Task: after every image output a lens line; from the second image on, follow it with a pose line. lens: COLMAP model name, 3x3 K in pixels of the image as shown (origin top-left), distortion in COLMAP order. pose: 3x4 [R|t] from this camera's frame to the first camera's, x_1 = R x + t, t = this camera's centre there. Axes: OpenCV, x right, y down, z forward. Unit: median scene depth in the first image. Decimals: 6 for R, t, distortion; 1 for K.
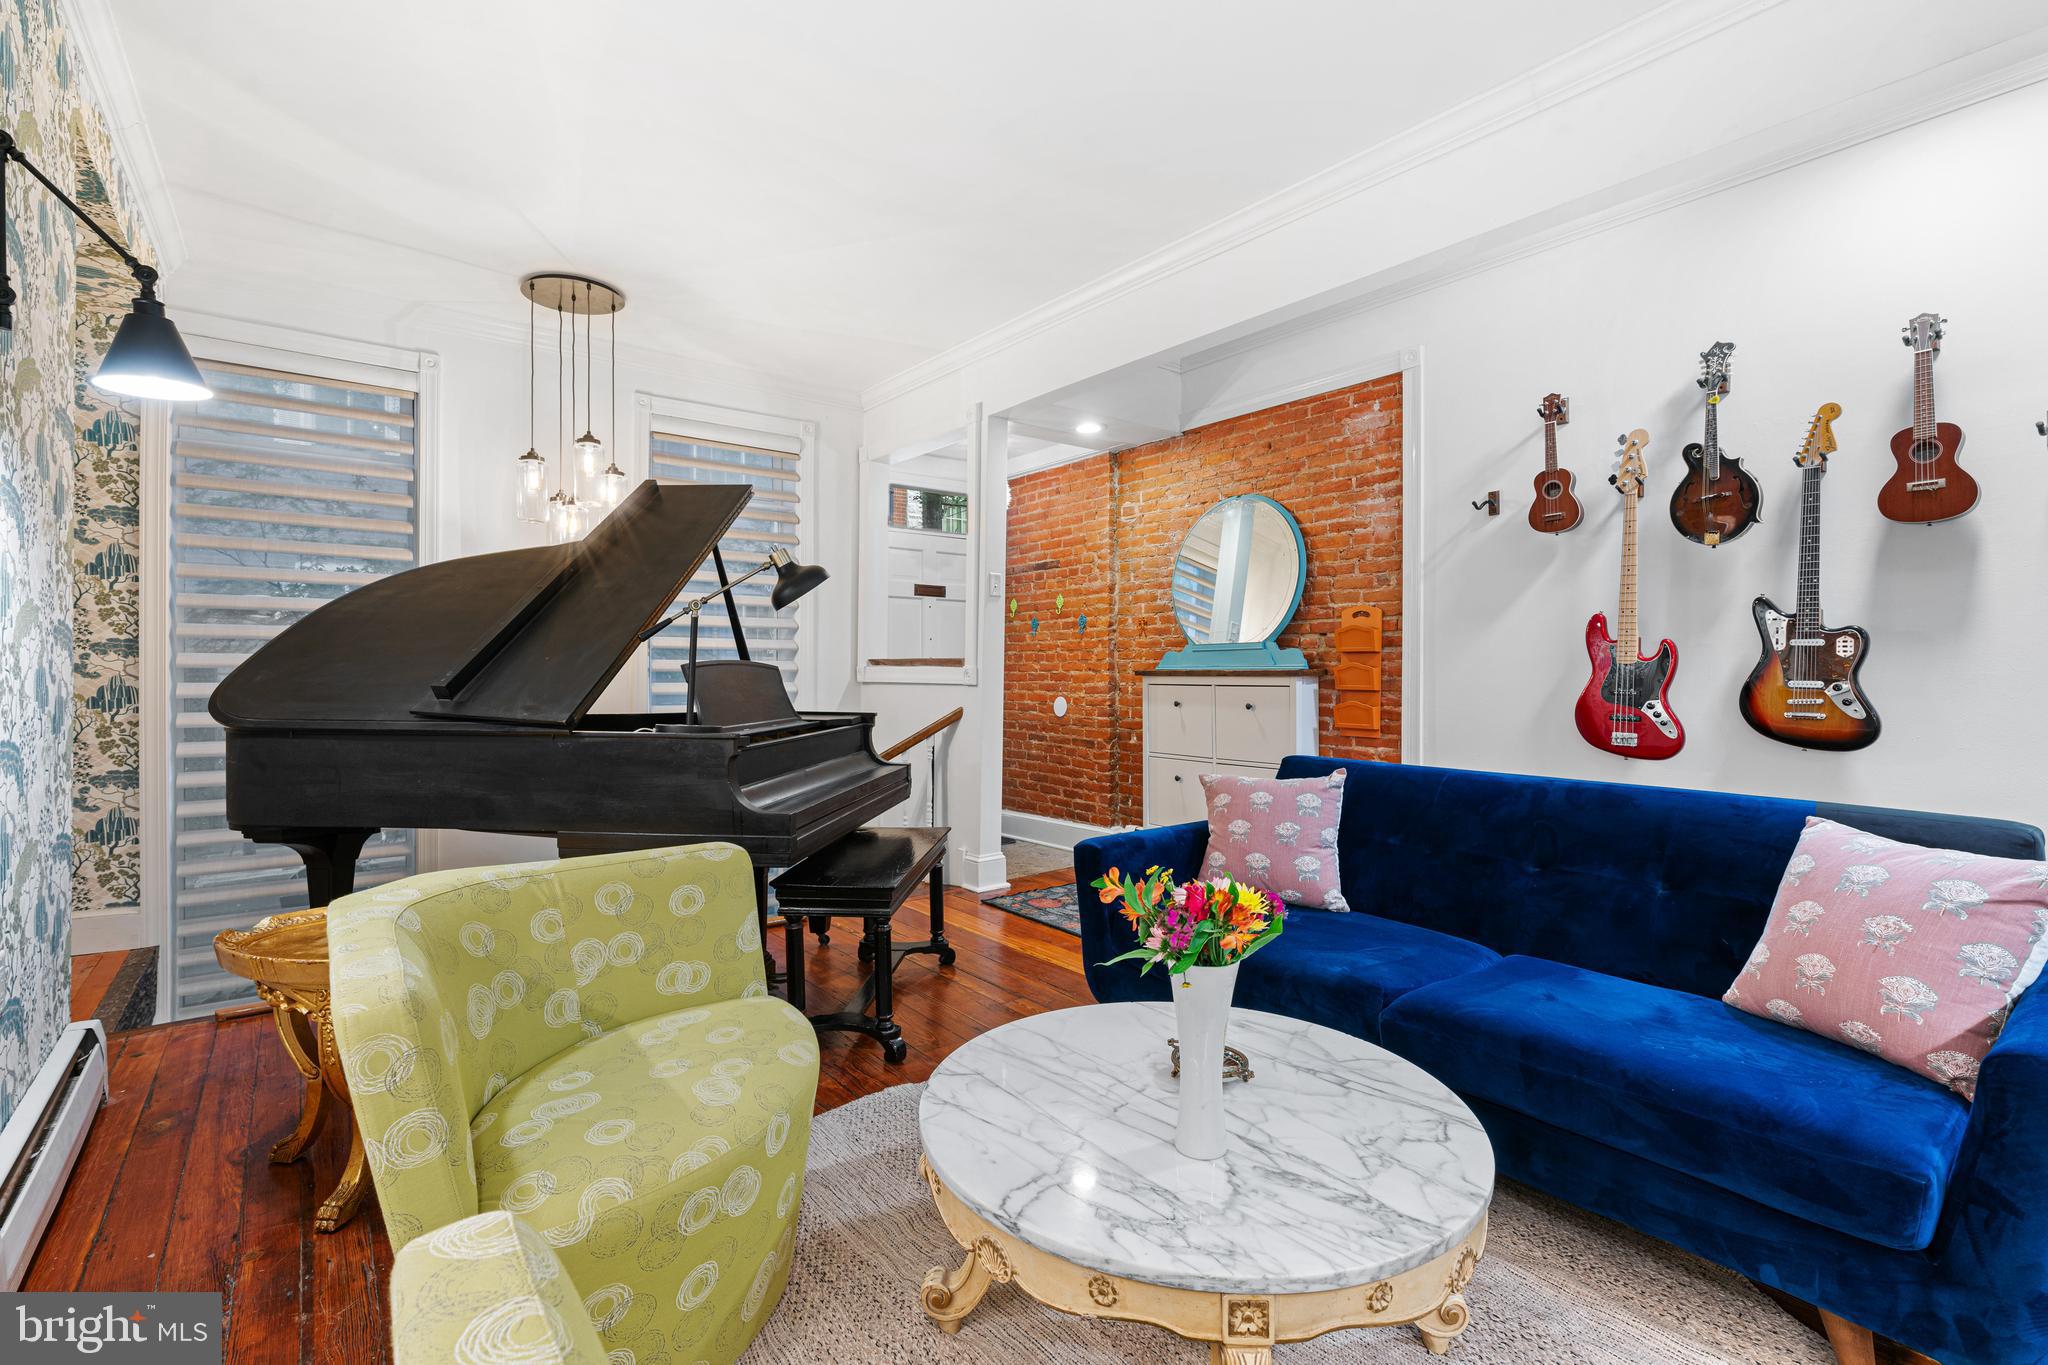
lens RADIAL K [[918.7, 0, 1019.9], [0, 918.7, 675.8], [0, 0, 1]] dist [-0.010173, 0.003077]
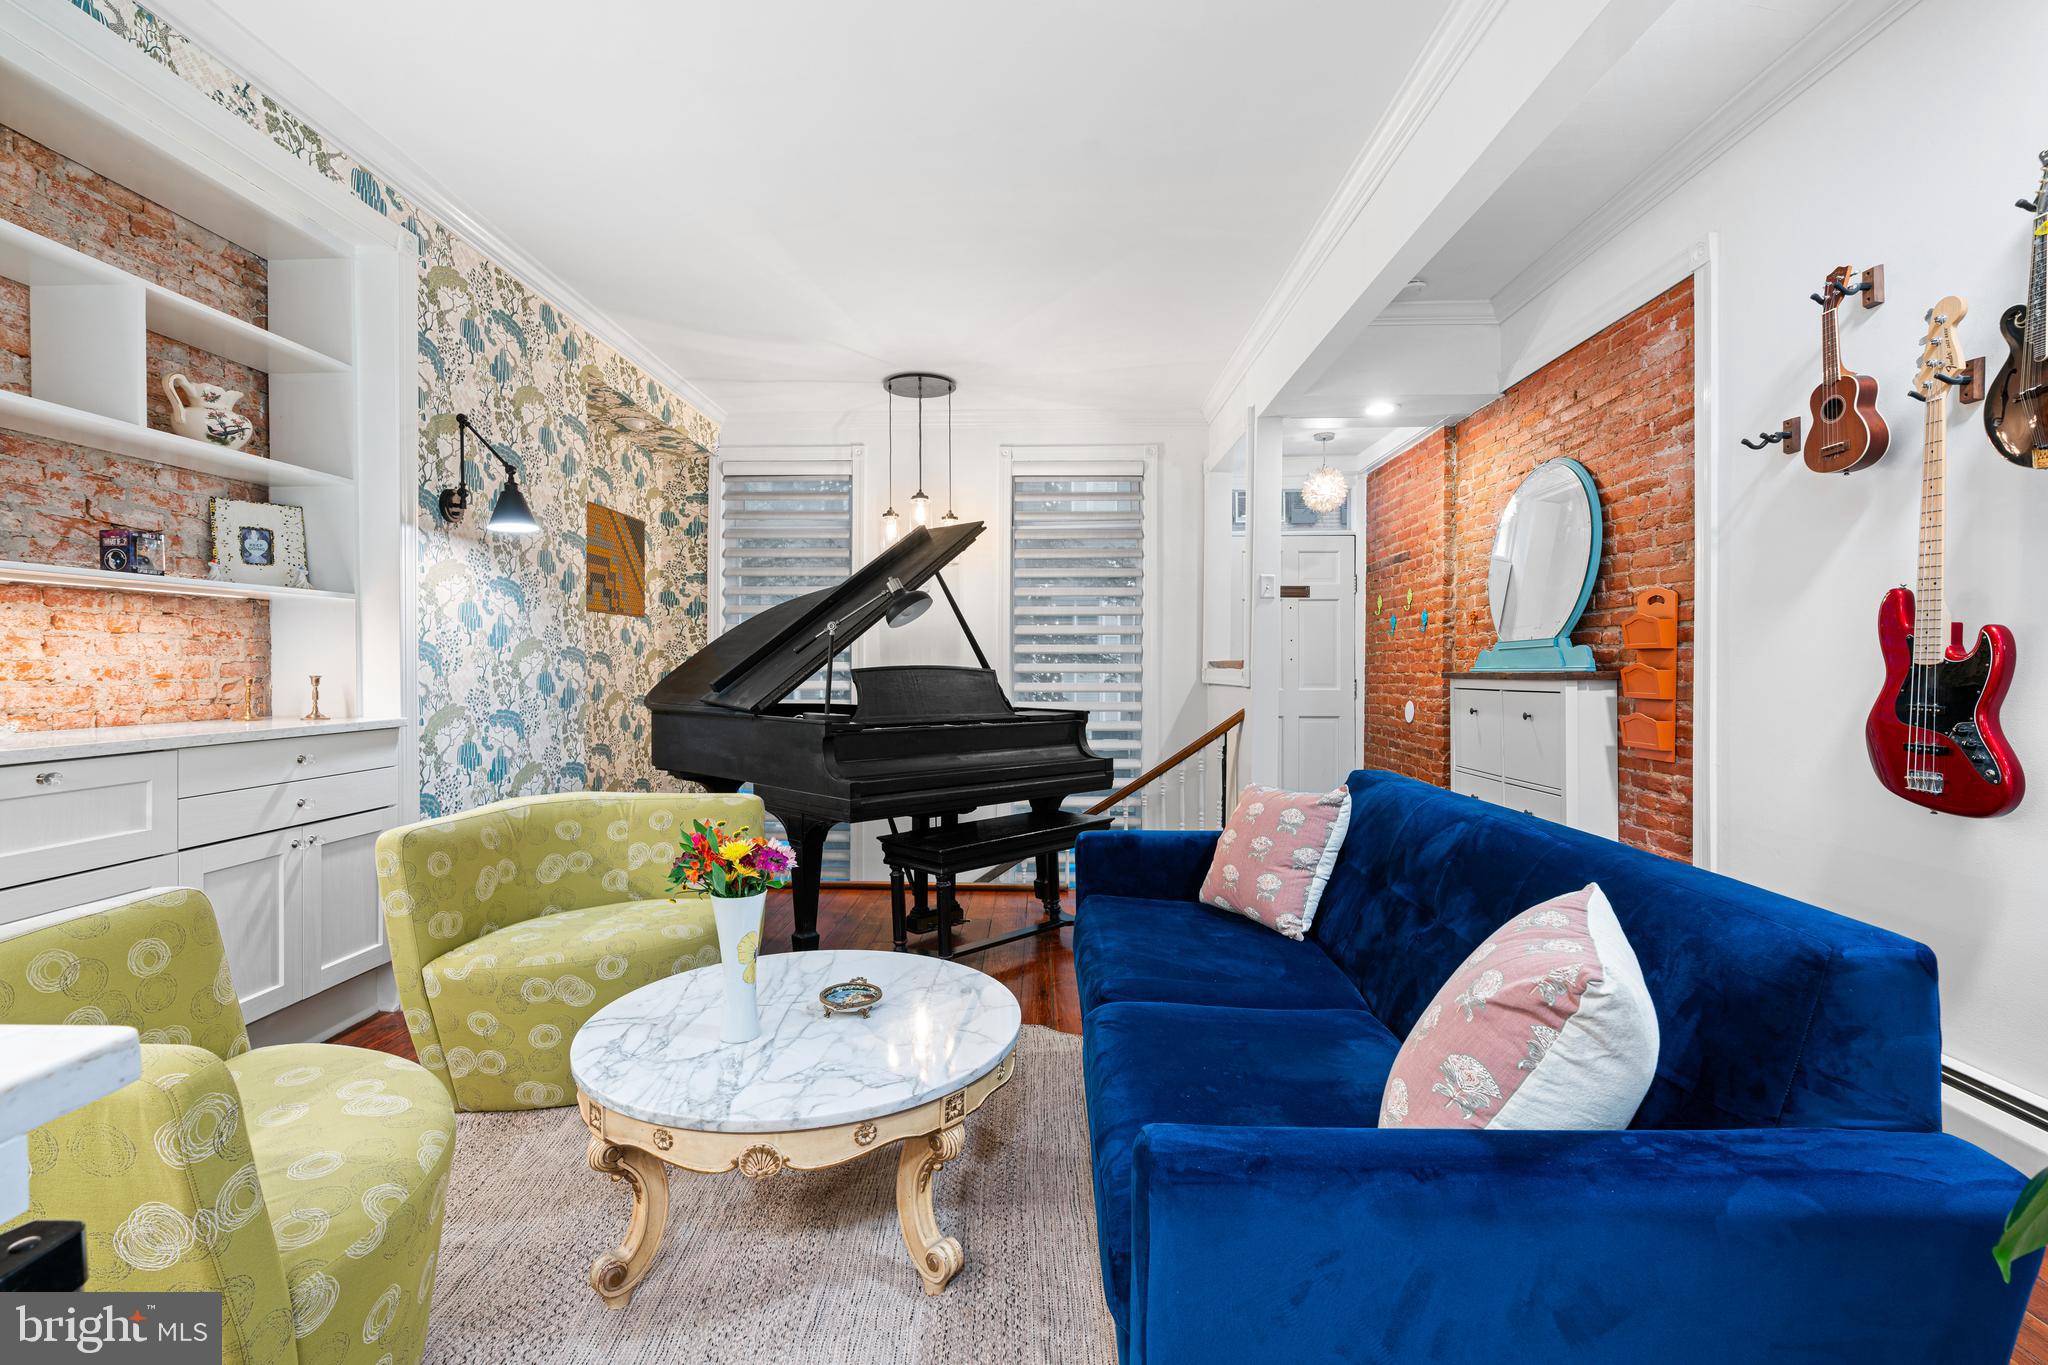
lens RADIAL K [[918.7, 0, 1026.5], [0, 918.7, 676.8], [0, 0, 1]] dist [-0.010173, 0.003077]
pose [[0.775442, 0.003309, -0.631411, 0.448883], [-0.002338, 0.999994, 0.002370, -0.003613], [0.631415, -0.000362, 0.775445, 0.076189]]
